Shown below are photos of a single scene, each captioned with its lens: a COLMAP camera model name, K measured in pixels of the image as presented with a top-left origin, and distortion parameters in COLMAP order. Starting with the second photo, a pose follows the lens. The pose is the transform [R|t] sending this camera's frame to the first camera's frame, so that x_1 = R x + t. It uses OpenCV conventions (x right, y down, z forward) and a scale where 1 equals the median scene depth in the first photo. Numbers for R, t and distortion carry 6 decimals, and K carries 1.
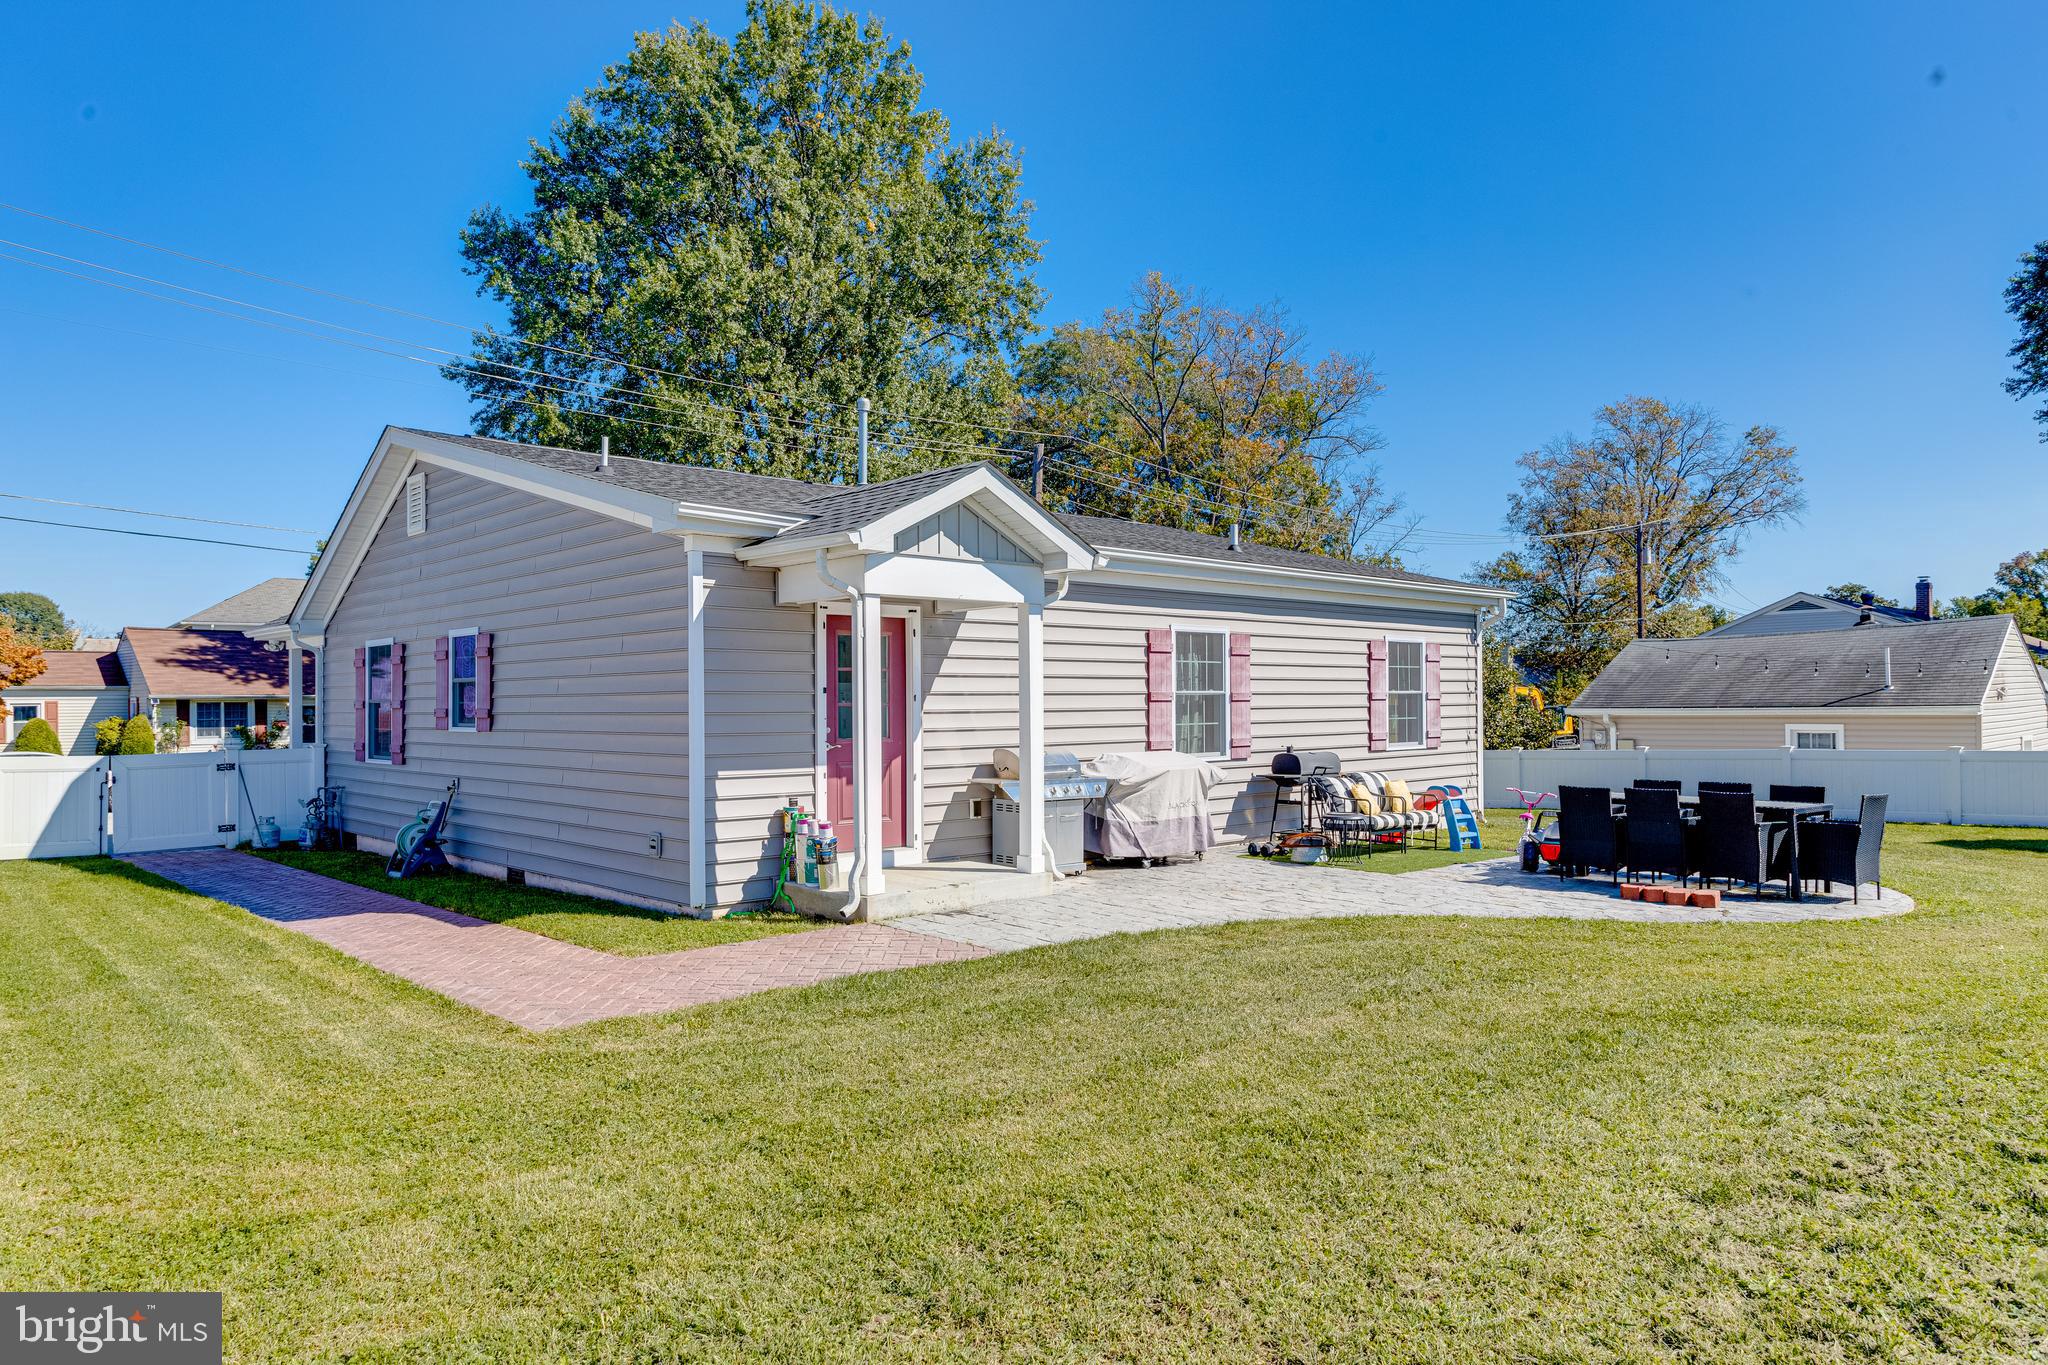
lens RADIAL K [[1302.3, 0, 1024.3], [0, 1302.3, 704.9], [0, 0, 1]] dist [-0.028965, 0.038519]
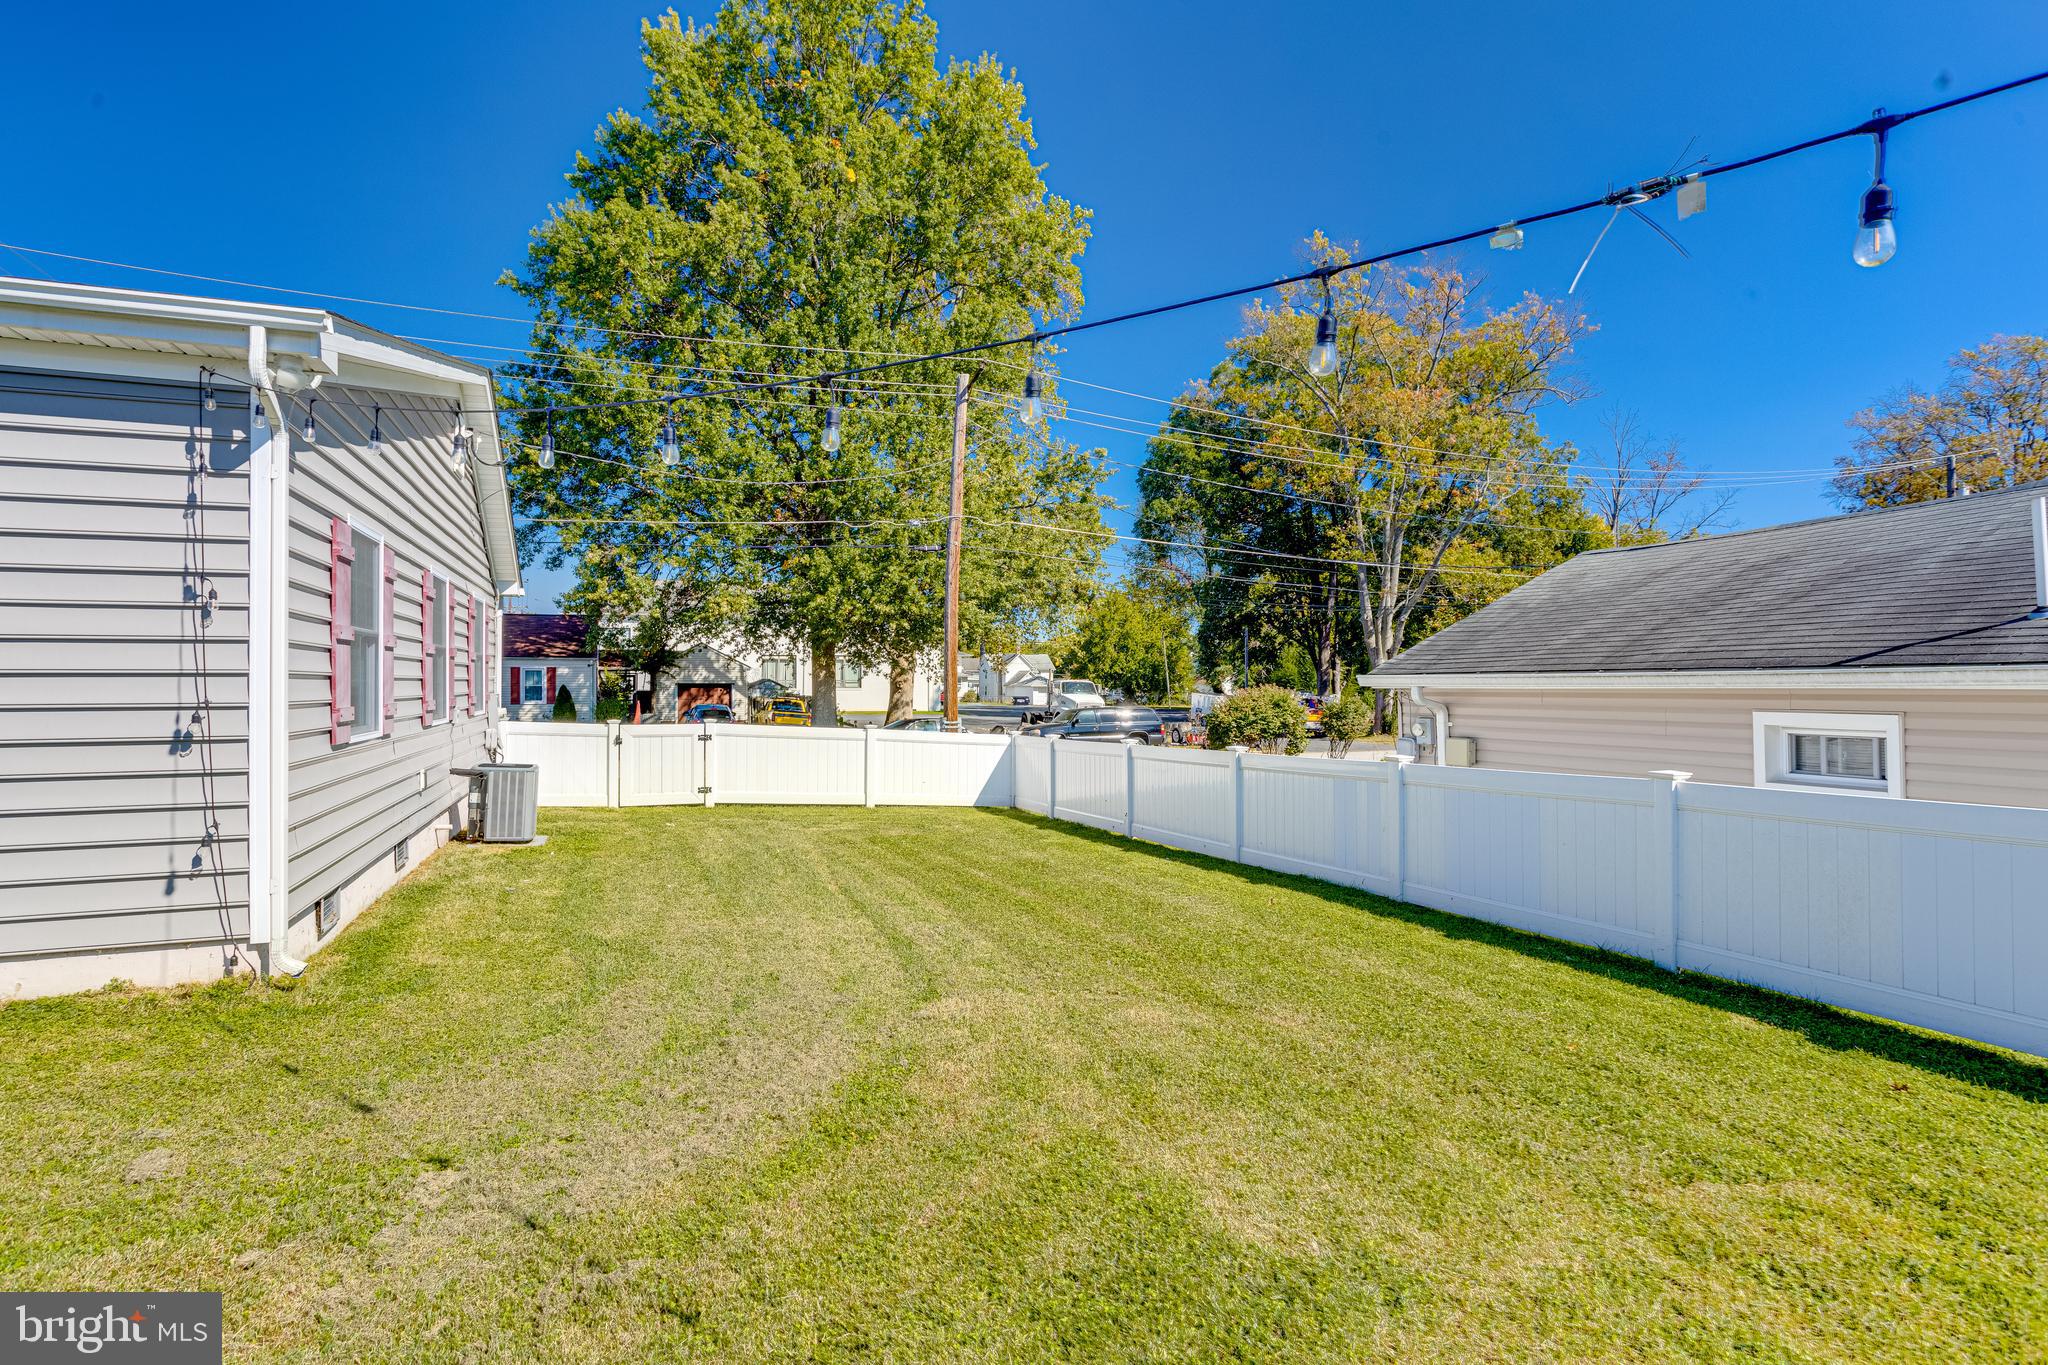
lens RADIAL K [[1006.0, 0, 1016.4], [0, 1006.0, 682.0], [0, 0, 1]] dist [-0.040859, 0.014753]
pose [[0.926164, 0.009863, -0.376991, 0.694966], [-0.009028, 0.999951, 0.003982, 0.008891], [0.377012, -0.000284, 0.926208, 0.889525]]
